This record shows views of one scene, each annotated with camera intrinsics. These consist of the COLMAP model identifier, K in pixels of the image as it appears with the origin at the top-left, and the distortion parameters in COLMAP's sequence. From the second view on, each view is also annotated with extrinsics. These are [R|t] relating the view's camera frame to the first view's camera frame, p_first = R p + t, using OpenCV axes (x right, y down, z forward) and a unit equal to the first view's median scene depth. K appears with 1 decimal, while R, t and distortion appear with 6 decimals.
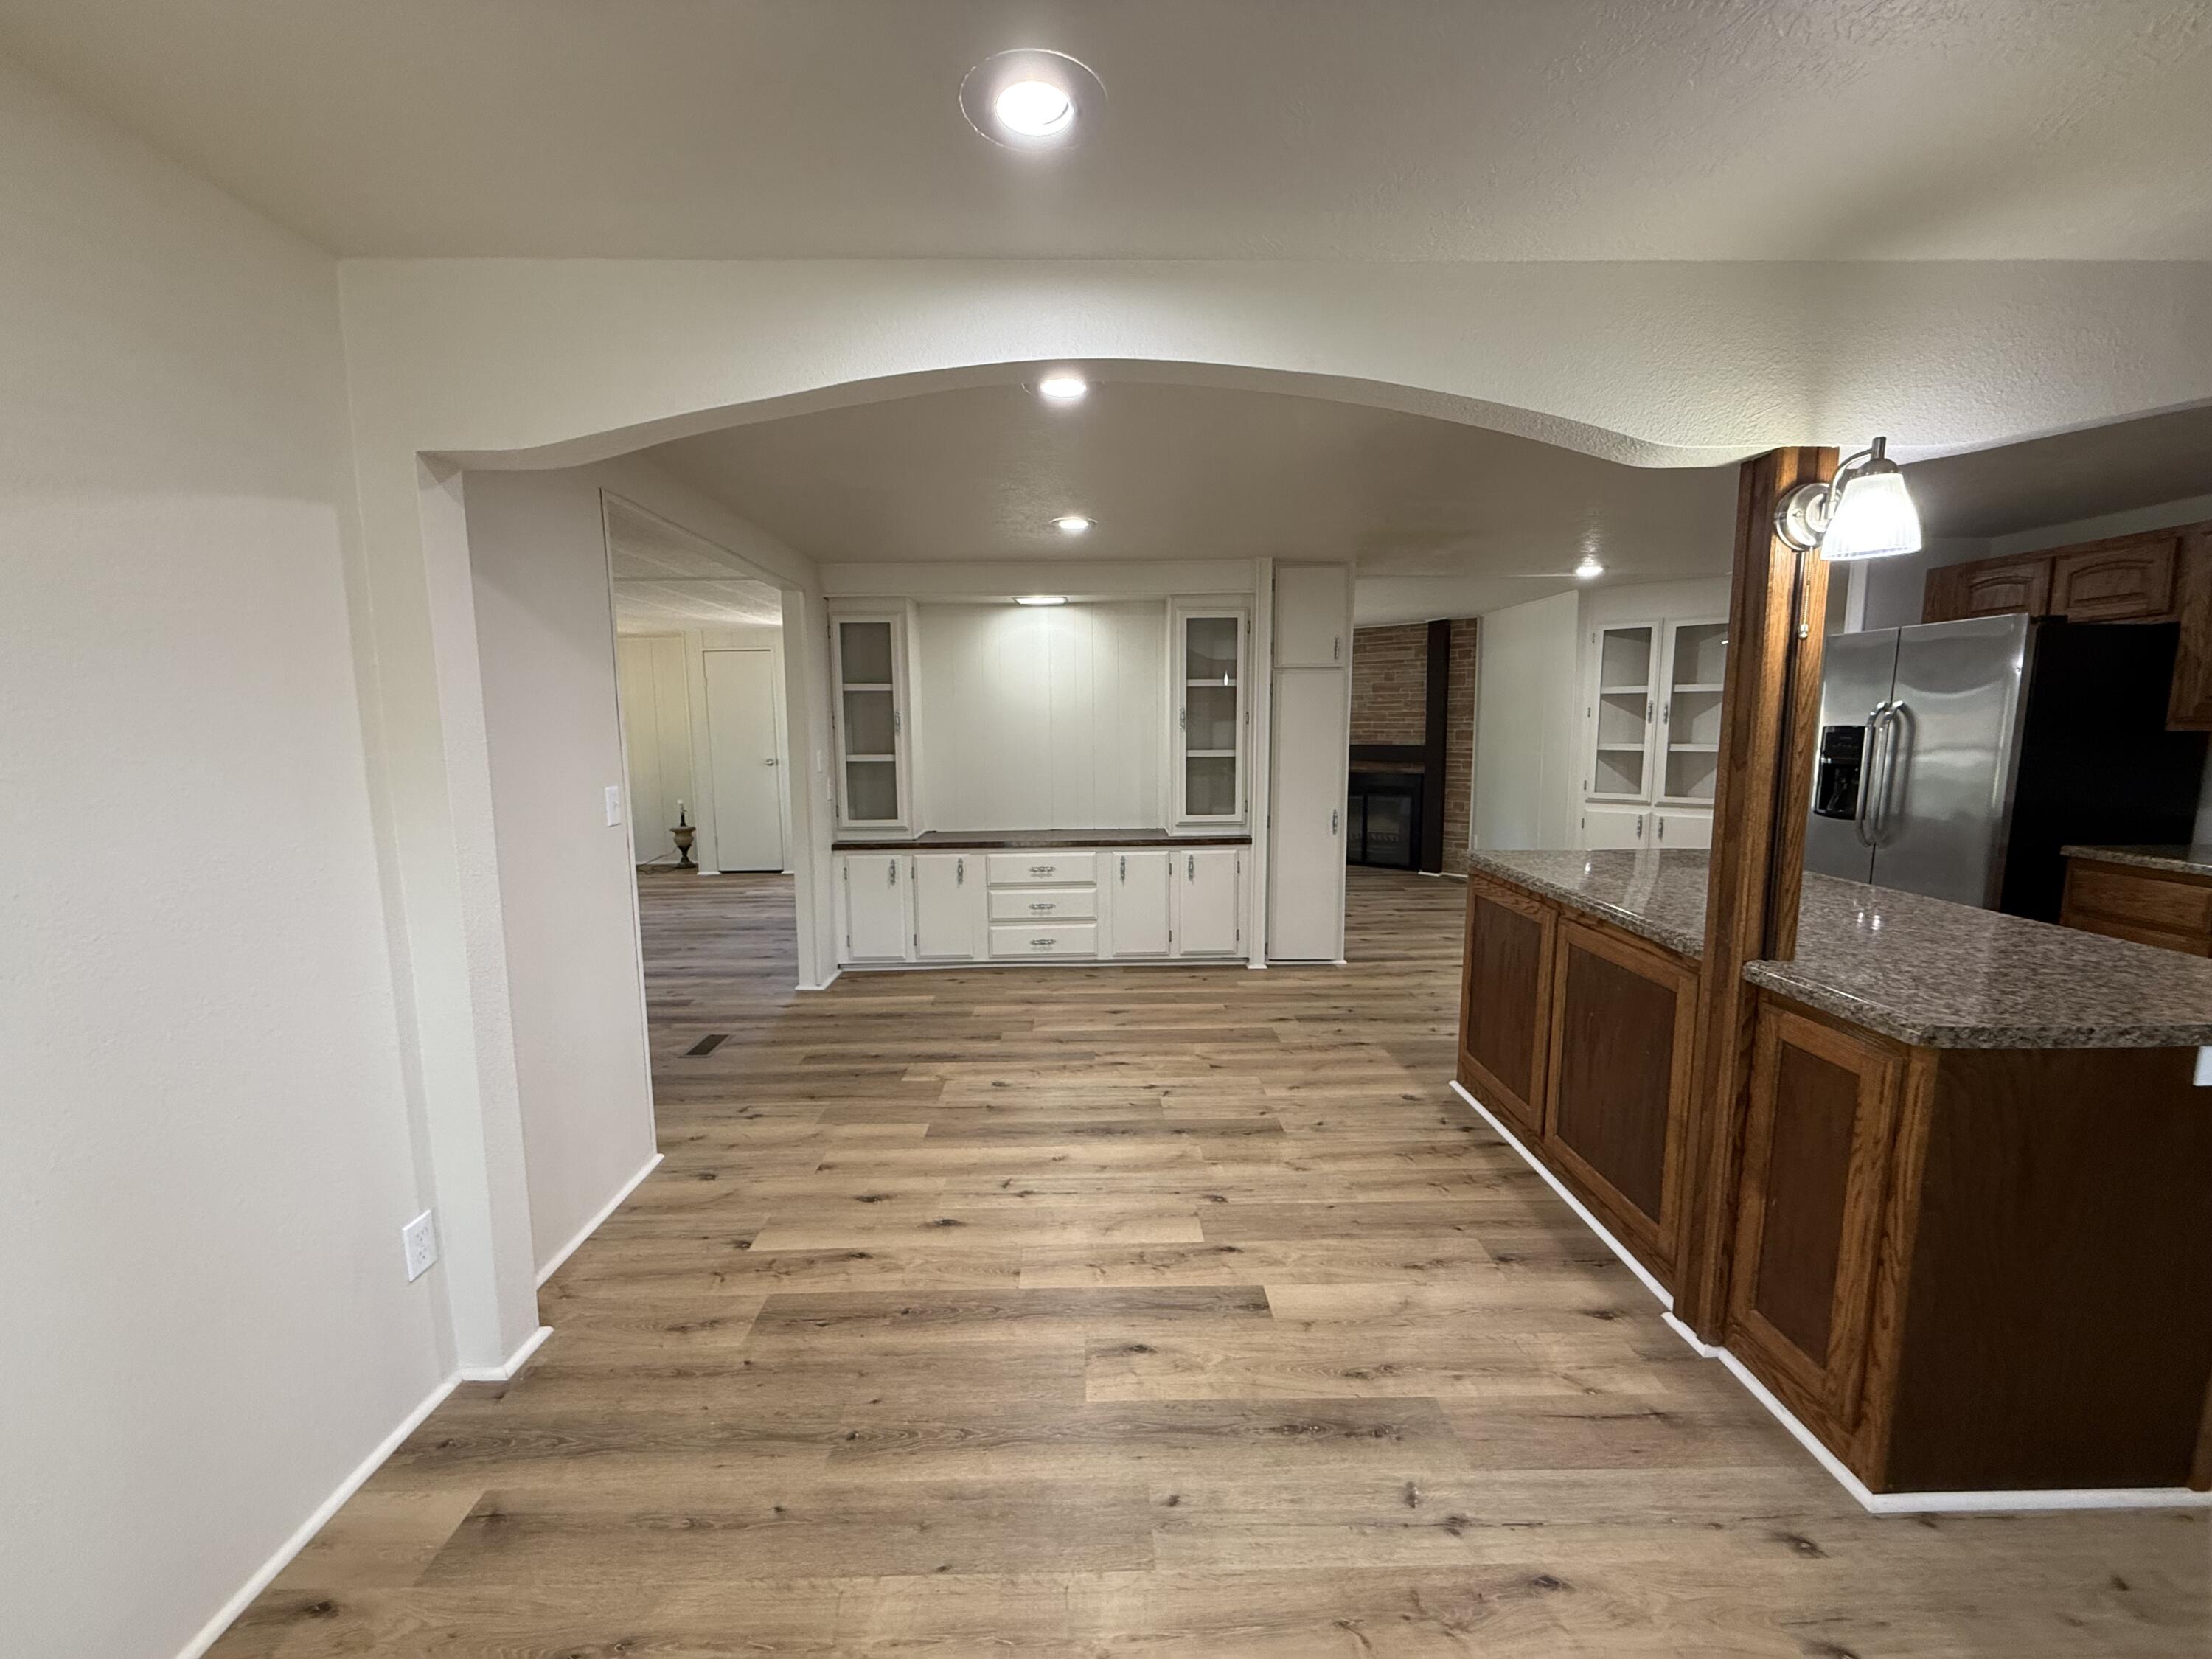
lens RADIAL K [[881.4, 0, 1098.0], [0, 881.4, 832.1], [0, 0, 1]] dist [0.000144, -0.000081]
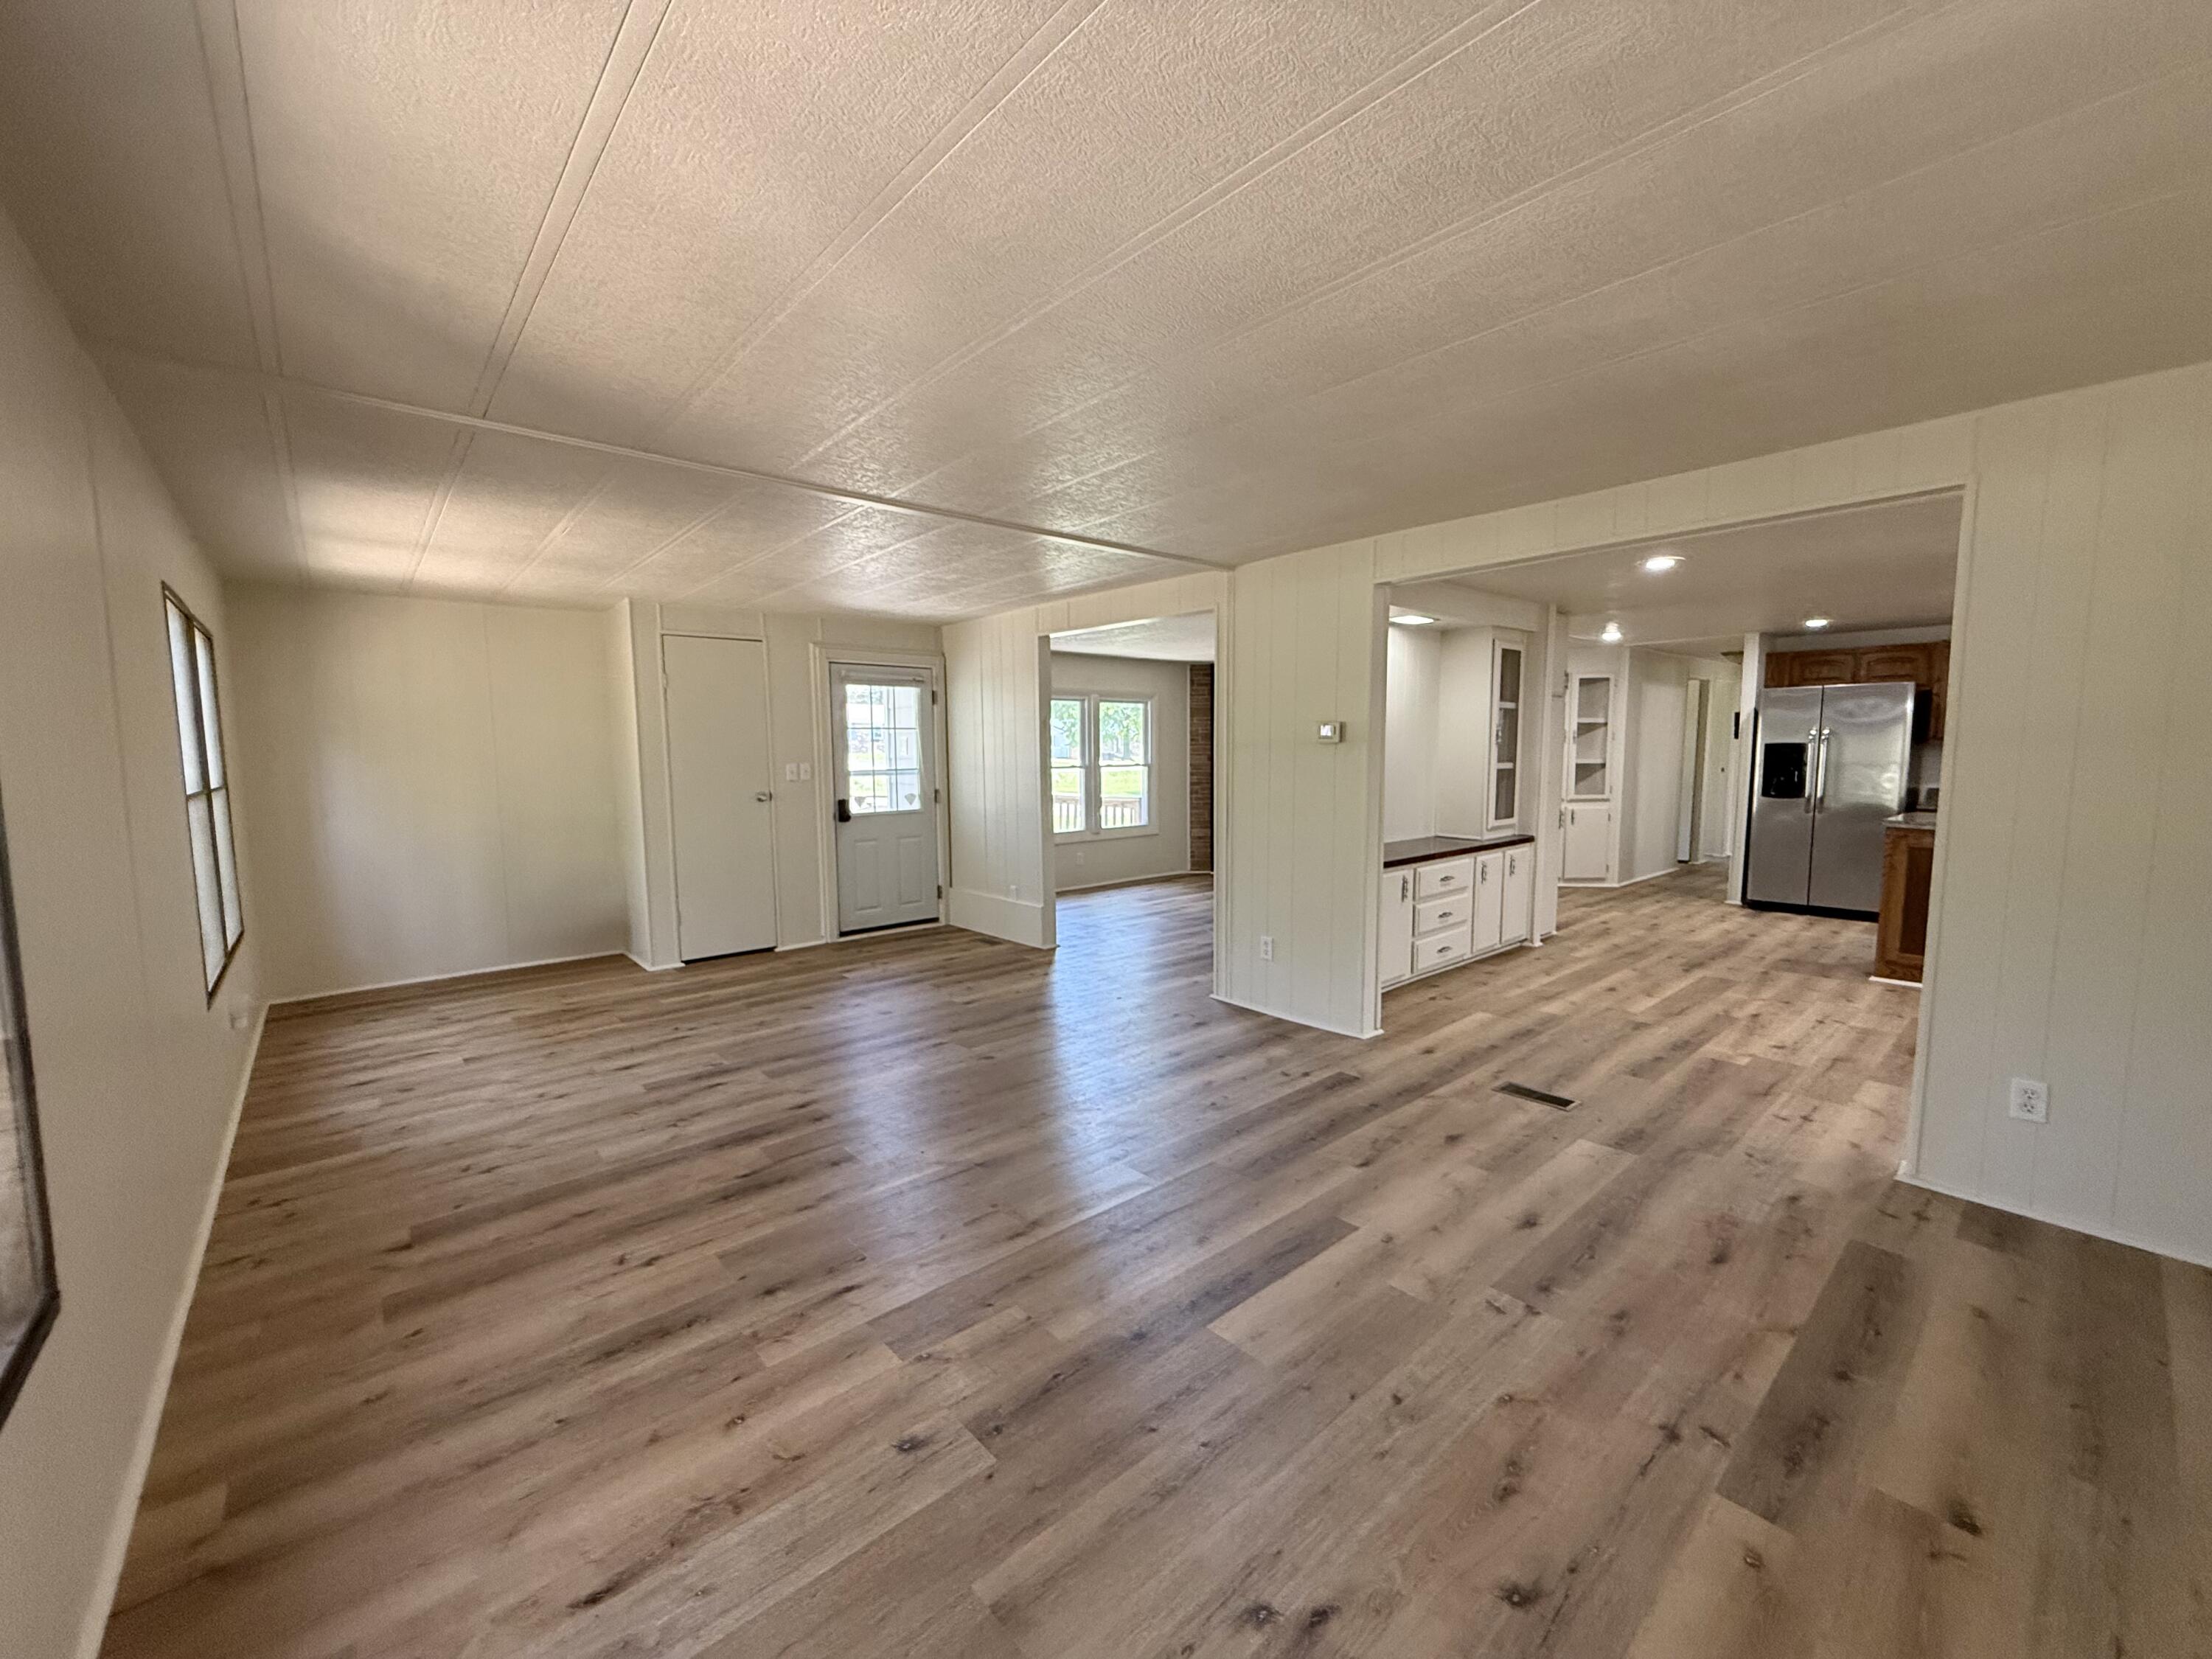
lens RADIAL K [[881.4, 0, 1099.4], [0, 881.4, 837.9], [0, 0, 1]] dist [0.000144, -0.000081]
pose [[0.763301, -0.061951, 0.643066, -1.460983], [0.082370, 0.996600, -0.001761, -0.052271], [-0.640771, 0.054313, 0.765809, 0.658765]]
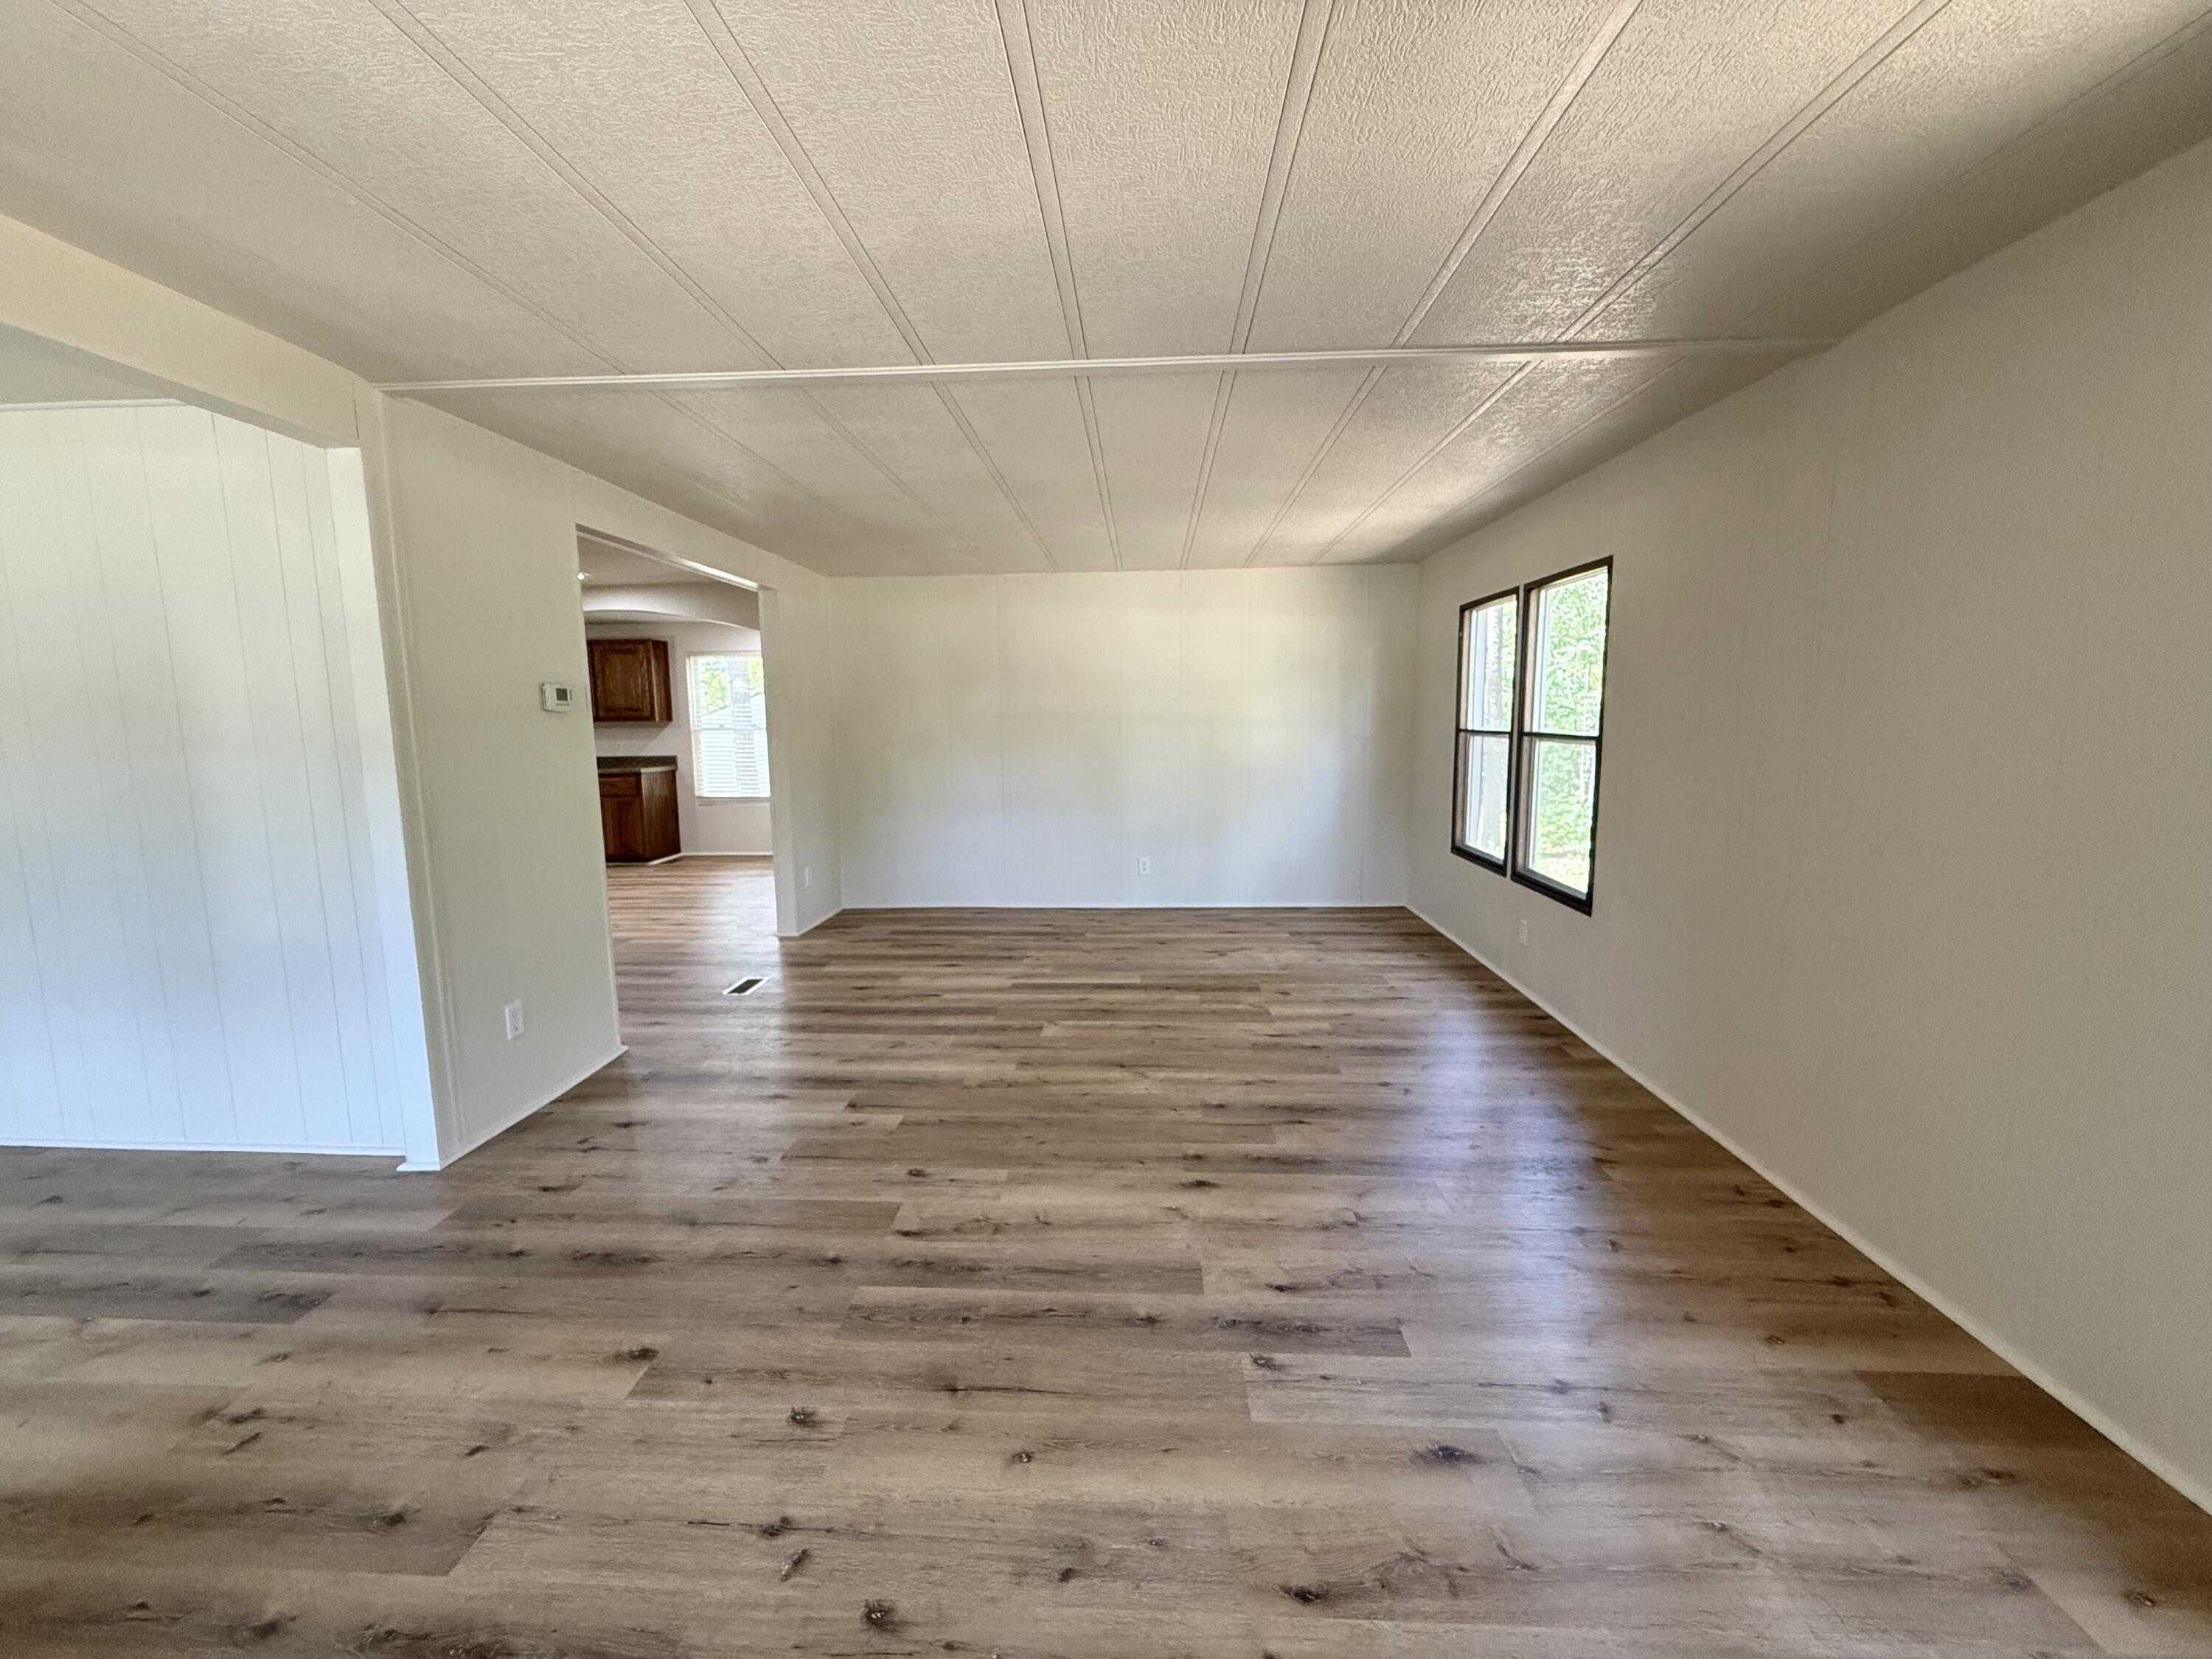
lens RADIAL K [[881.4, 0, 1103.8], [0, 881.4, 831.7], [0, 0, 1]] dist [0.000144, -0.000081]
pose [[-0.997966, 0.009617, 0.063024, -1.080149], [0.025185, 0.967621, 0.251147, -0.247924], [-0.058568, 0.252224, -0.965895, 2.236081]]
